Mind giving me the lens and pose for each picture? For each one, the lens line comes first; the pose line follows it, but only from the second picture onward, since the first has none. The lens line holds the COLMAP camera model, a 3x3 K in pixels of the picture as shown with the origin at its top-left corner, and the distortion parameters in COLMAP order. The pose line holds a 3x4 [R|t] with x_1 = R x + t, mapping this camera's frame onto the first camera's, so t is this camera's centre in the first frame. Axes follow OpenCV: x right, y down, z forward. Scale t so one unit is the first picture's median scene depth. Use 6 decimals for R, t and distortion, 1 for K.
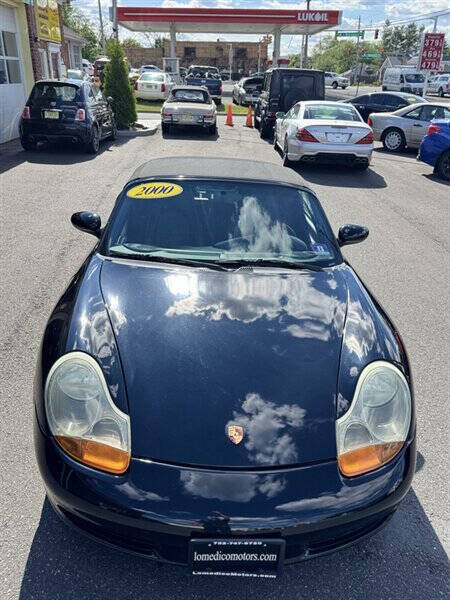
lens RADIAL K [[490.9, 0, 224.4], [0, 490.9, 301.6], [0, 0, 1]] dist [-0.001499, -0.011534]
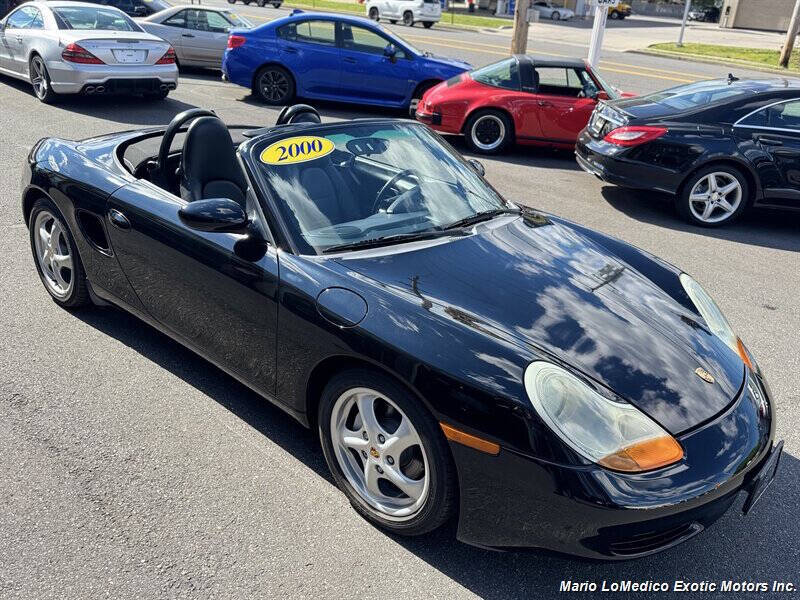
lens RADIAL K [[654.6, 0, 402.3], [0, 654.6, 299.9], [0, 0, 1]] dist [-0.001499, -0.011534]
pose [[0.689351, -0.281092, 0.667670, -0.217996], [0.251303, 0.957208, 0.143526, -0.037612], [-0.679443, 0.068848, 0.730491, 0.079951]]
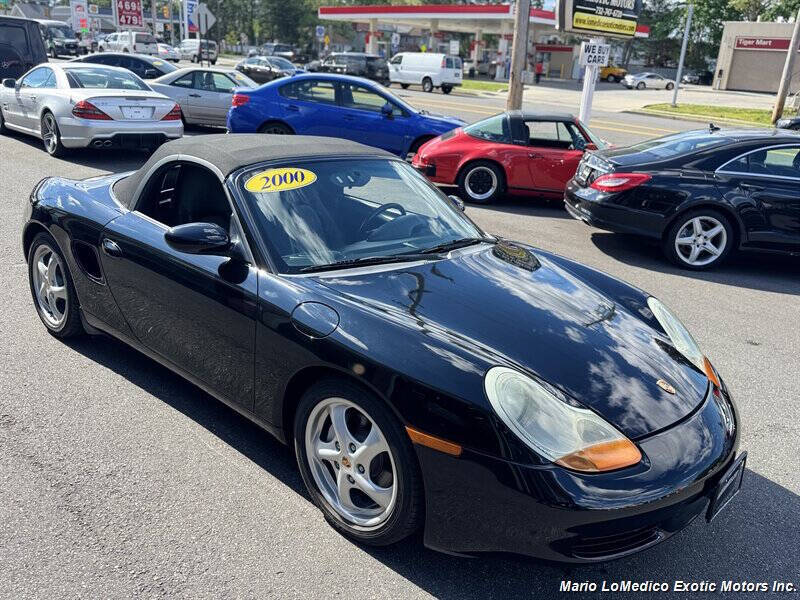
lens RADIAL K [[653.6, 0, 398.9], [0, 653.6, 298.7], [0, 0, 1]] dist [0.011747, -0.036978]
pose [[0.696459, -0.221541, 0.682543, -0.220968], [0.253619, 0.965758, 0.054677, -0.020746], [-0.671284, 0.135026, 0.728798, 0.065548]]
